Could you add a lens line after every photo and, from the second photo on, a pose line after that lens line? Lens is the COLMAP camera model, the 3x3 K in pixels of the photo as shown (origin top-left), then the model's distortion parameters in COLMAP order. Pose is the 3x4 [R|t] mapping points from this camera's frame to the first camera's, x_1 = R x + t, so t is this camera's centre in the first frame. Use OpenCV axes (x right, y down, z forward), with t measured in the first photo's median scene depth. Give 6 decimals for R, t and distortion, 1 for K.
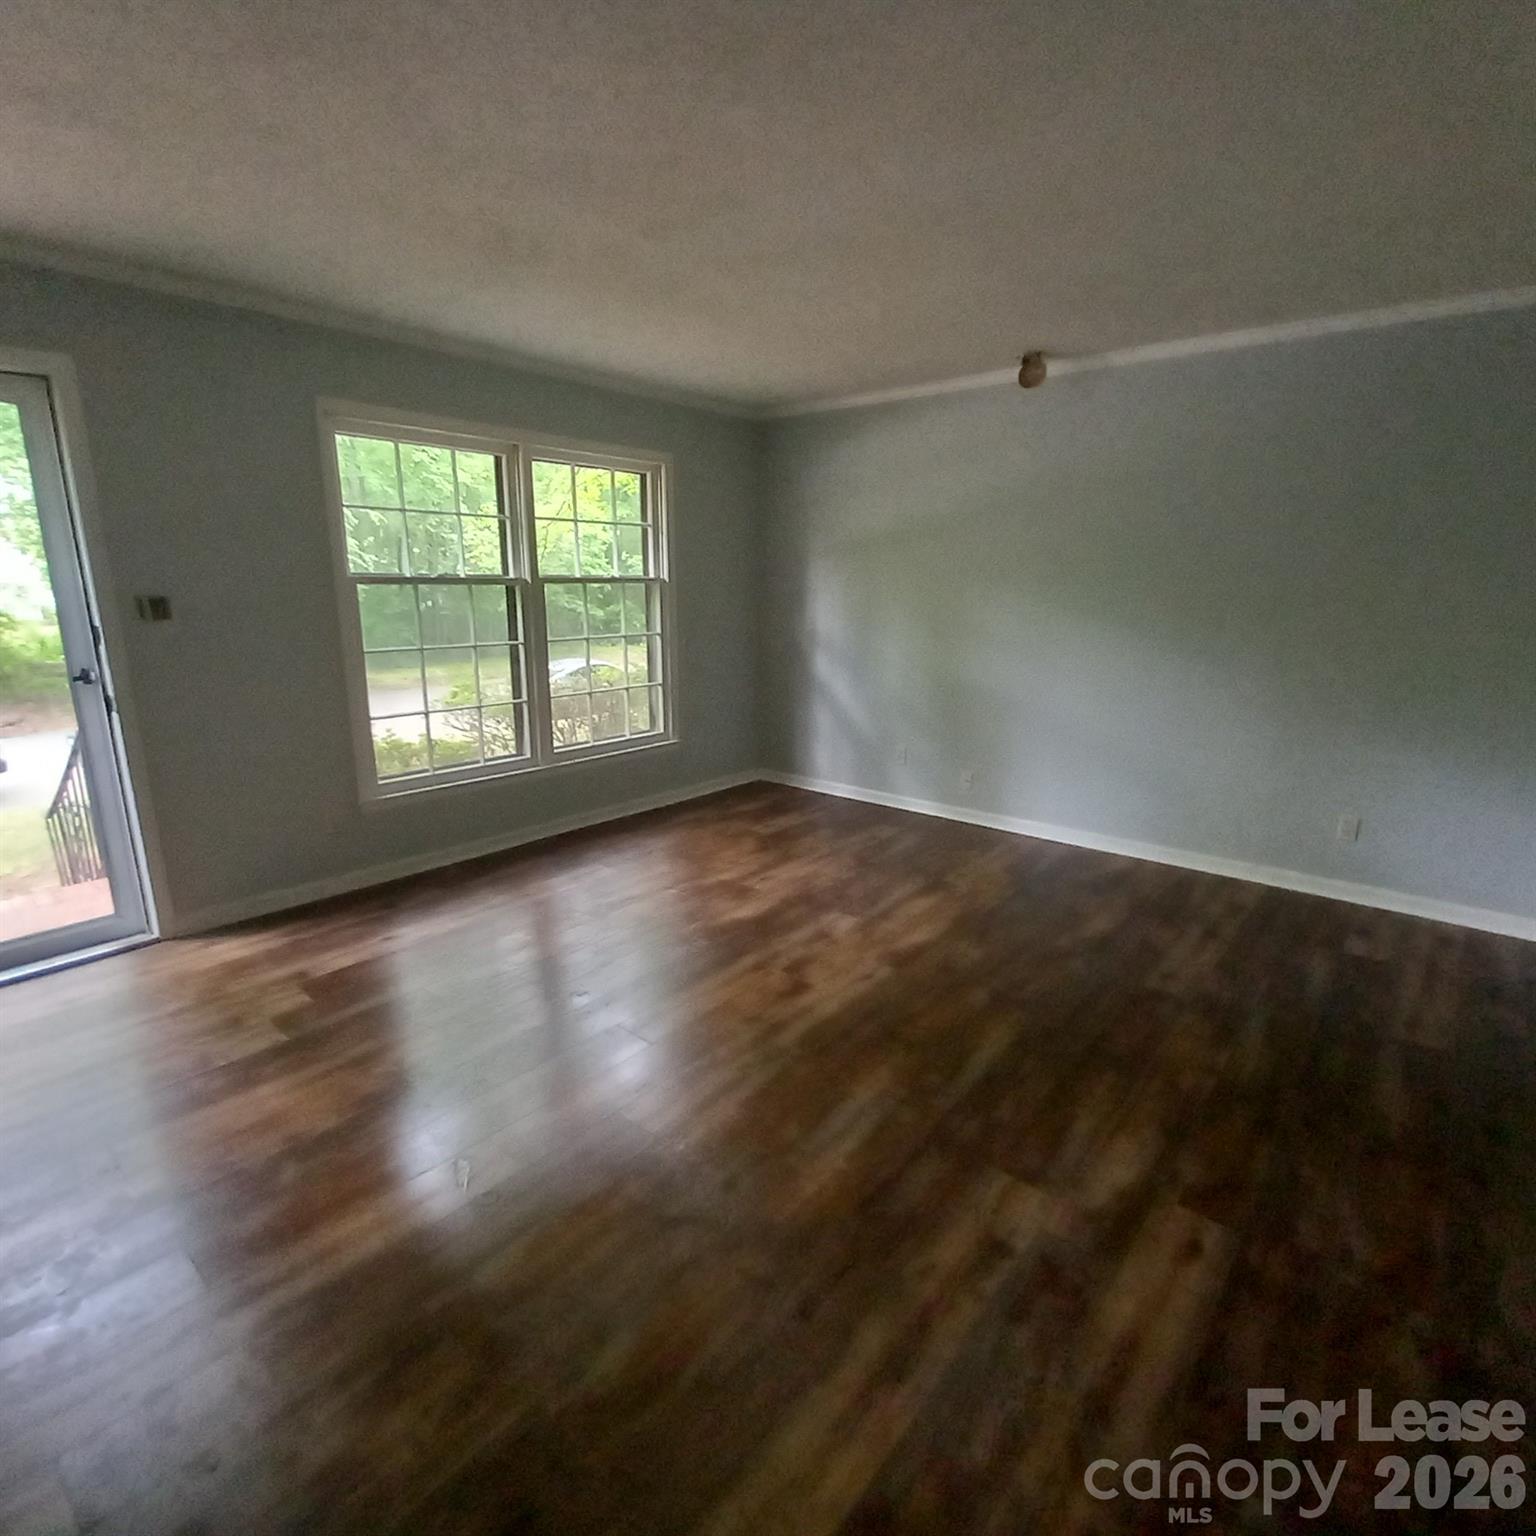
lens RADIAL K [[820.8, 0, 779.0], [0, 820.8, 765.2], [0, 0, 1]] dist [-0.023152, 0.001714]
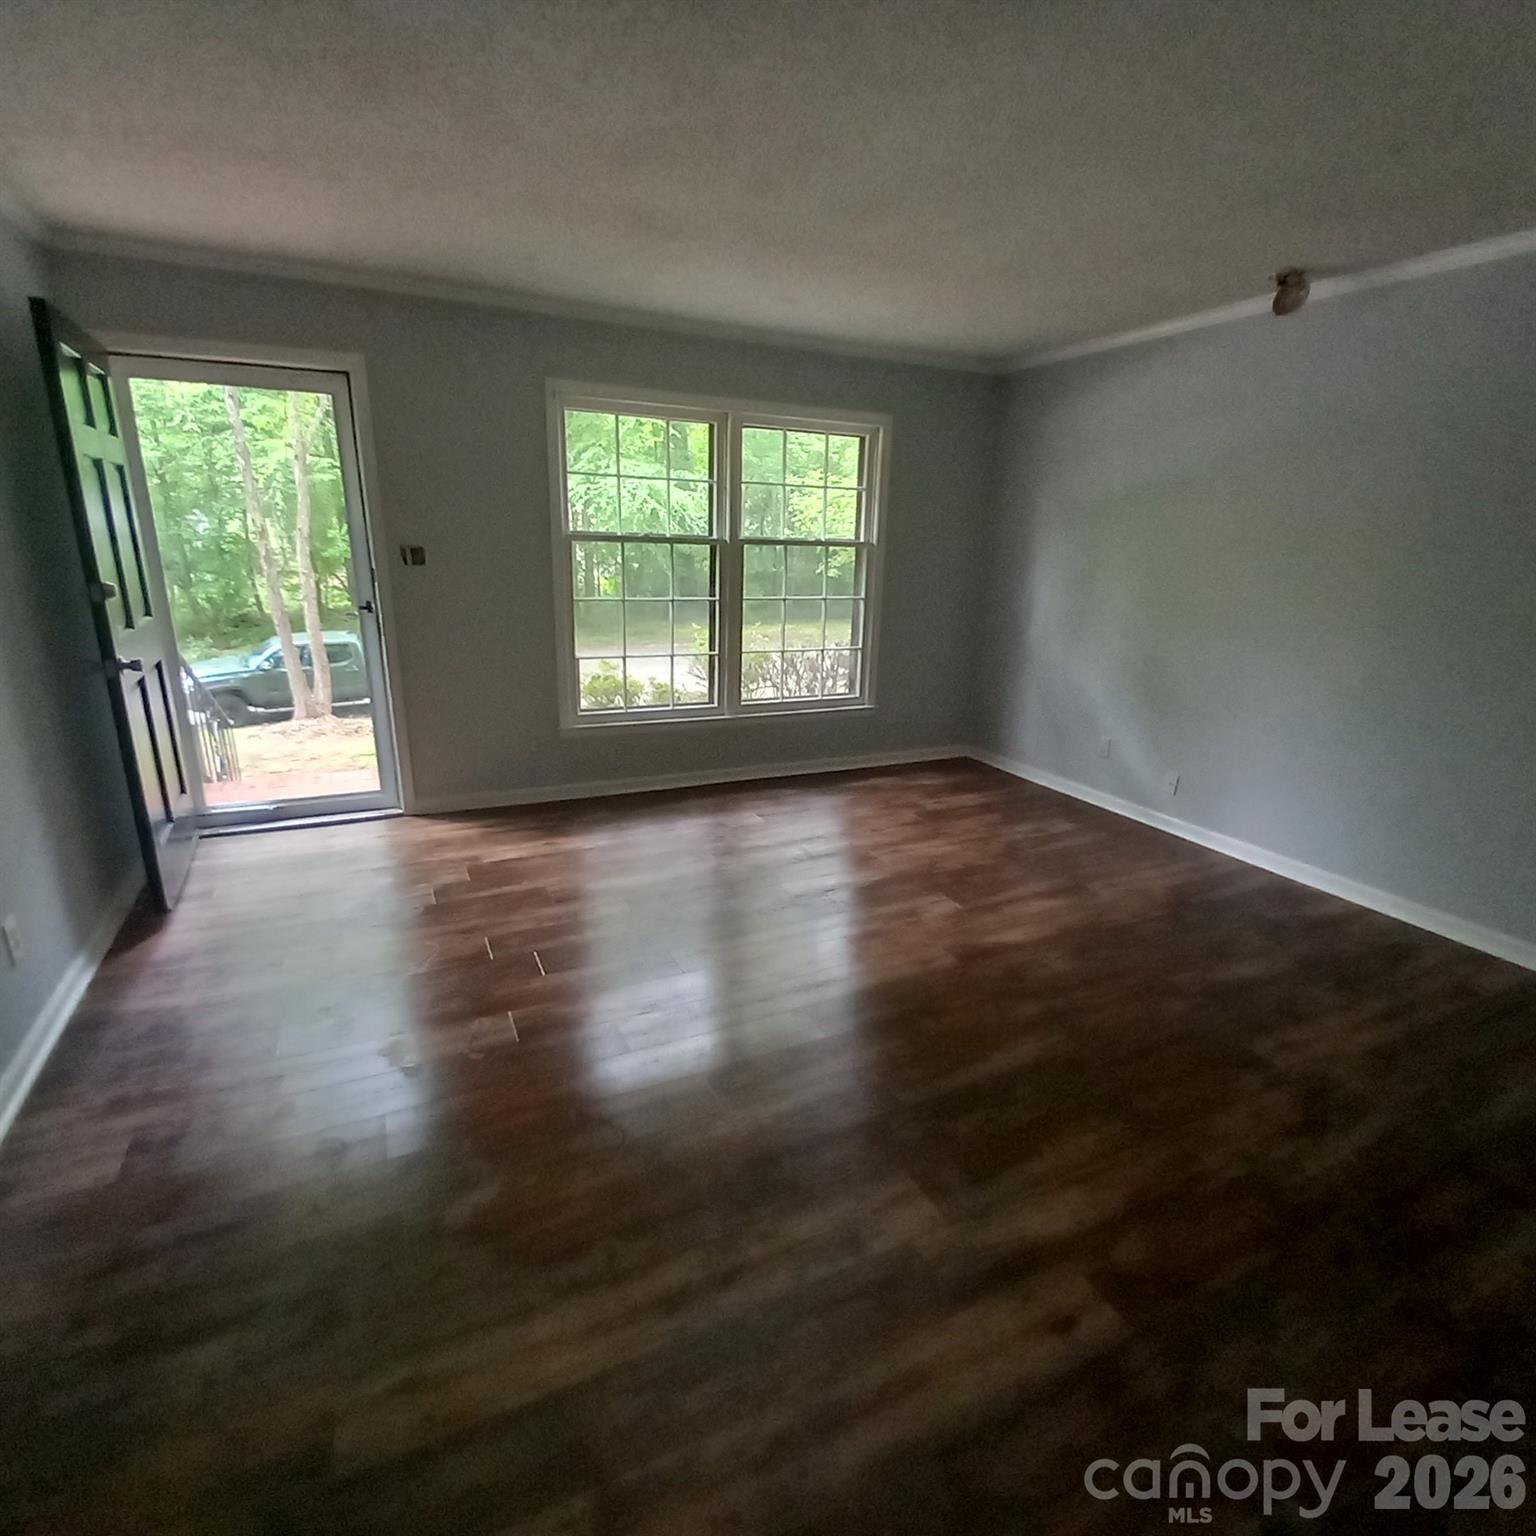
lens RADIAL K [[820.8, 0, 779.6], [0, 820.8, 772.9], [0, 0, 1]] dist [-0.023152, 0.001714]
pose [[0.905609, 0.130986, -0.403379, 0.237828], [-0.112635, 0.991237, 0.069004, -0.006973], [0.408883, -0.017056, 0.912427, 0.043703]]
